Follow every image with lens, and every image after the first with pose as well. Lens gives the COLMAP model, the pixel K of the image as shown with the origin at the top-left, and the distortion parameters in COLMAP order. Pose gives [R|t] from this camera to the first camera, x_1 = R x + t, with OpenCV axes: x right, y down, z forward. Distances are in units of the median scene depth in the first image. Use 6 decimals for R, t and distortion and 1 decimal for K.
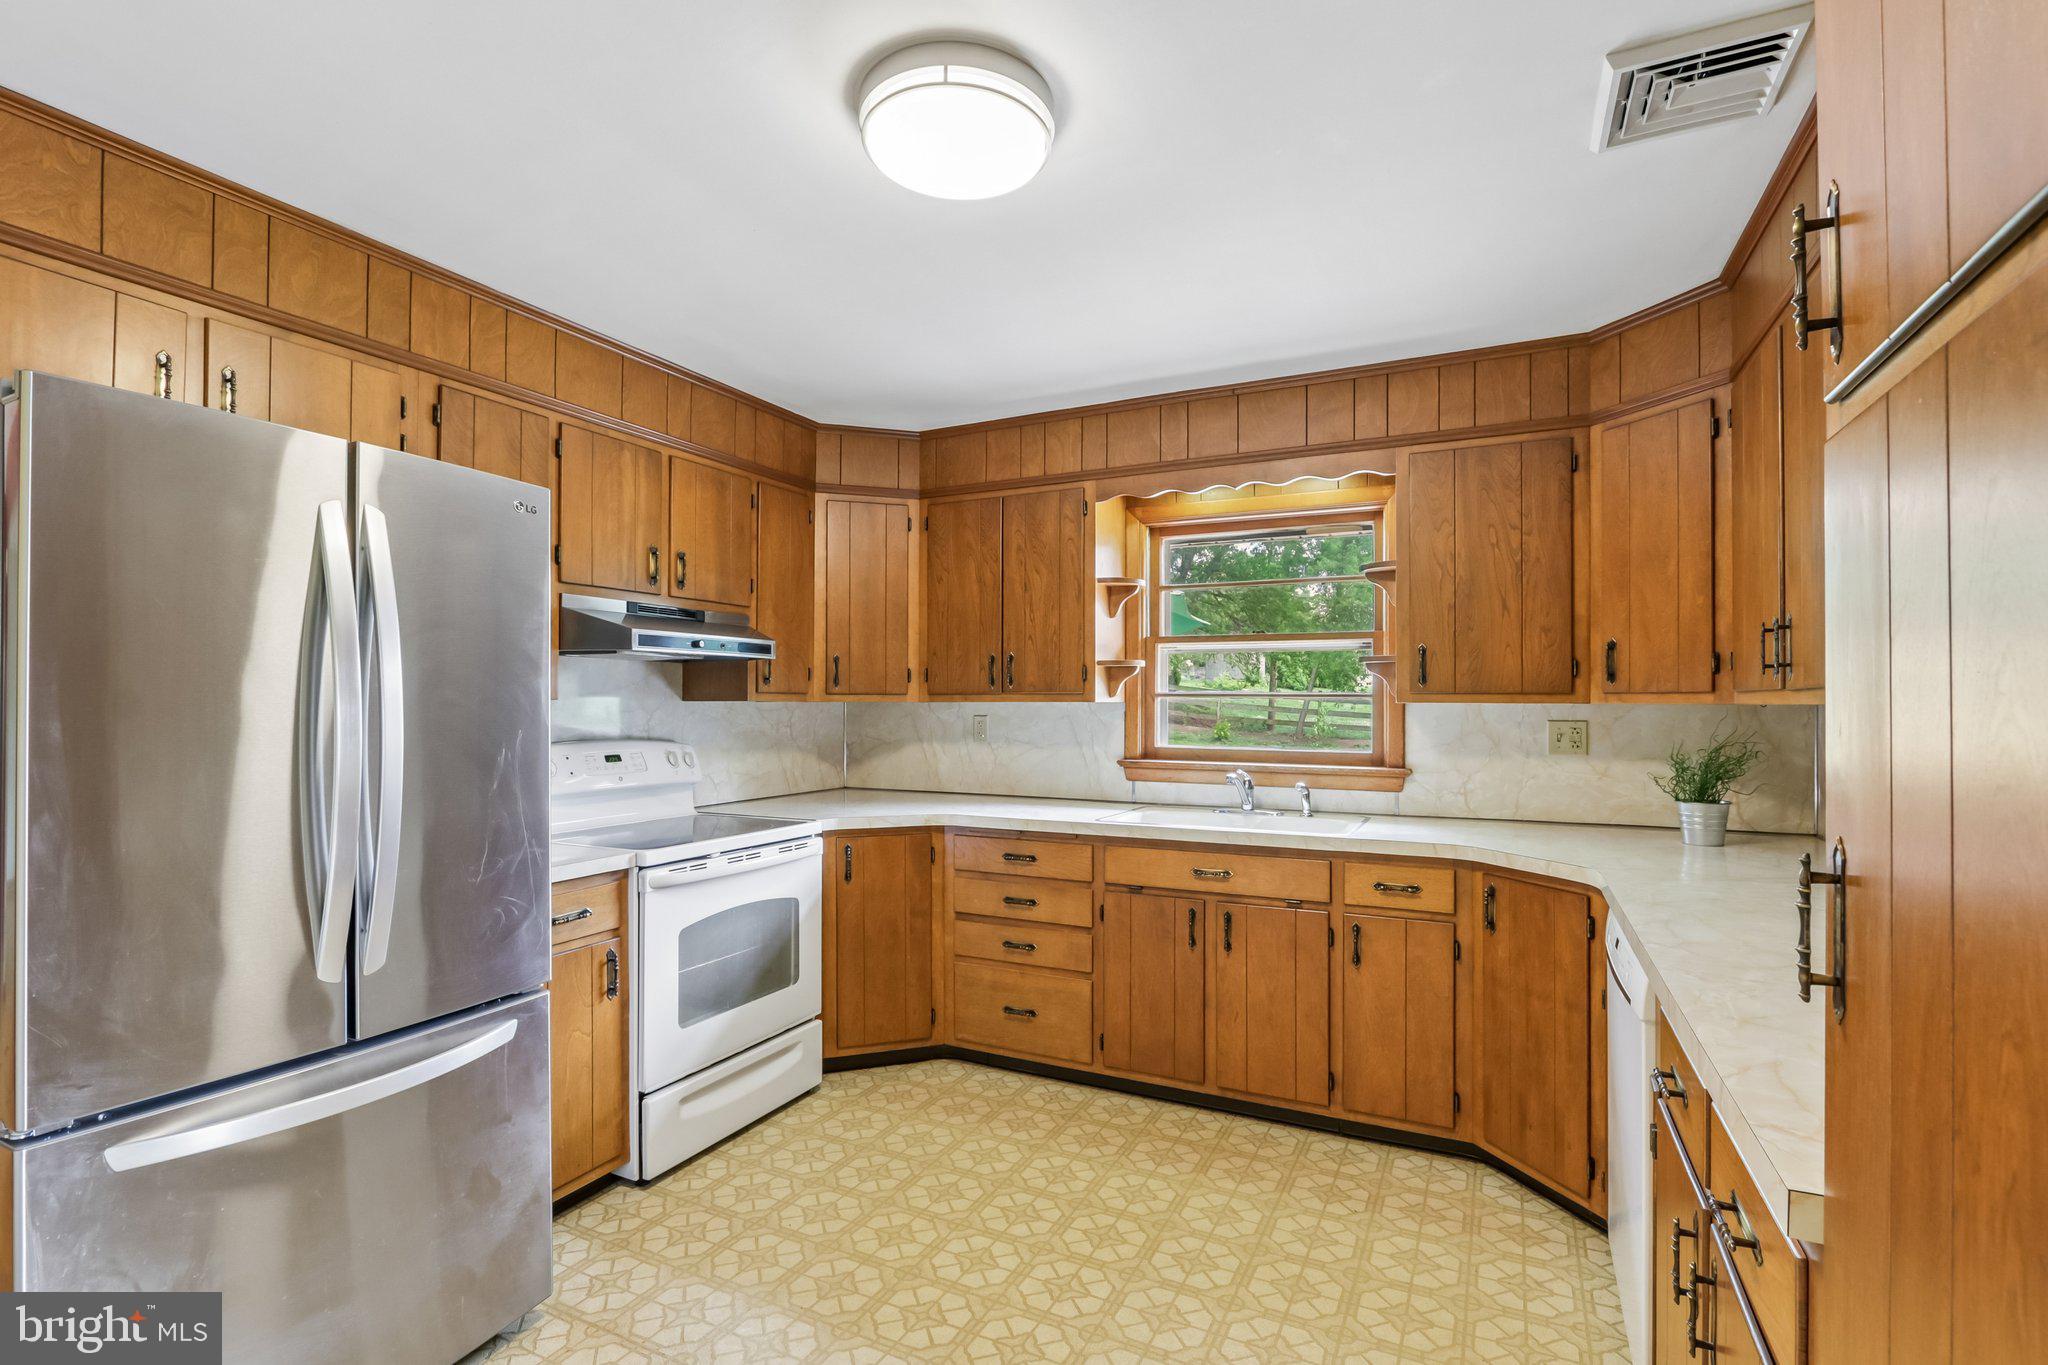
lens RADIAL K [[965.0, 0, 1024.0], [0, 965.0, 682.5], [0, 0, 1]] dist [-0.015747, 0.008829]
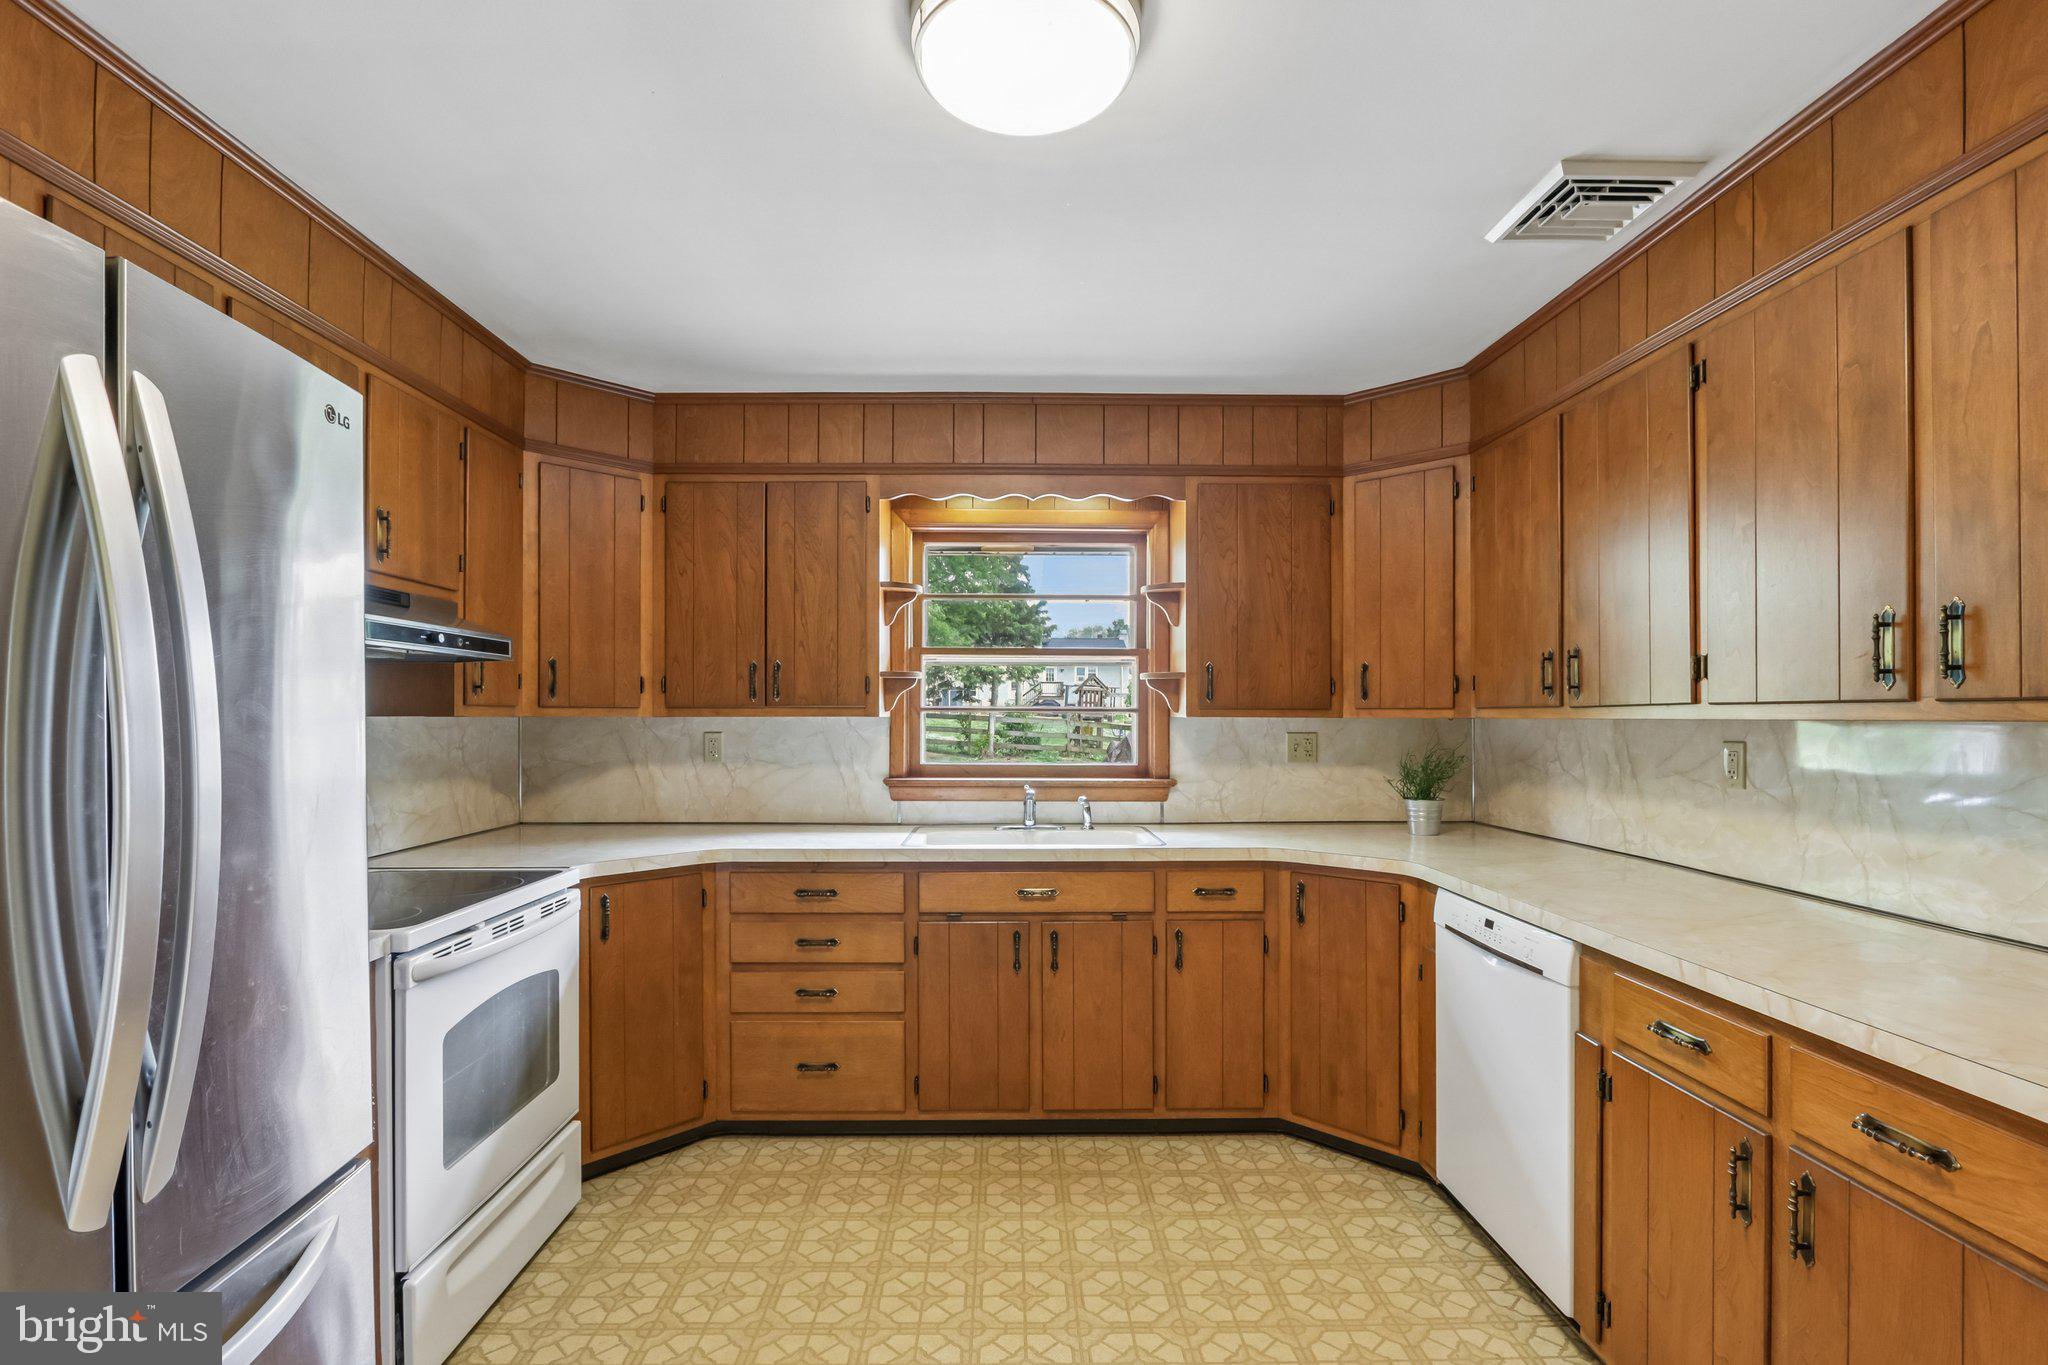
lens RADIAL K [[969.8, 0, 1023.5], [0, 969.8, 701.4], [0, 0, 1]] dist [-0.004151, -0.000074]
pose [[0.886096, 0.005839, 0.463464, -0.261722], [-0.008499, 0.999957, 0.003652, 0.001317], [-0.463423, -0.007174, 0.886108, 0.132690]]
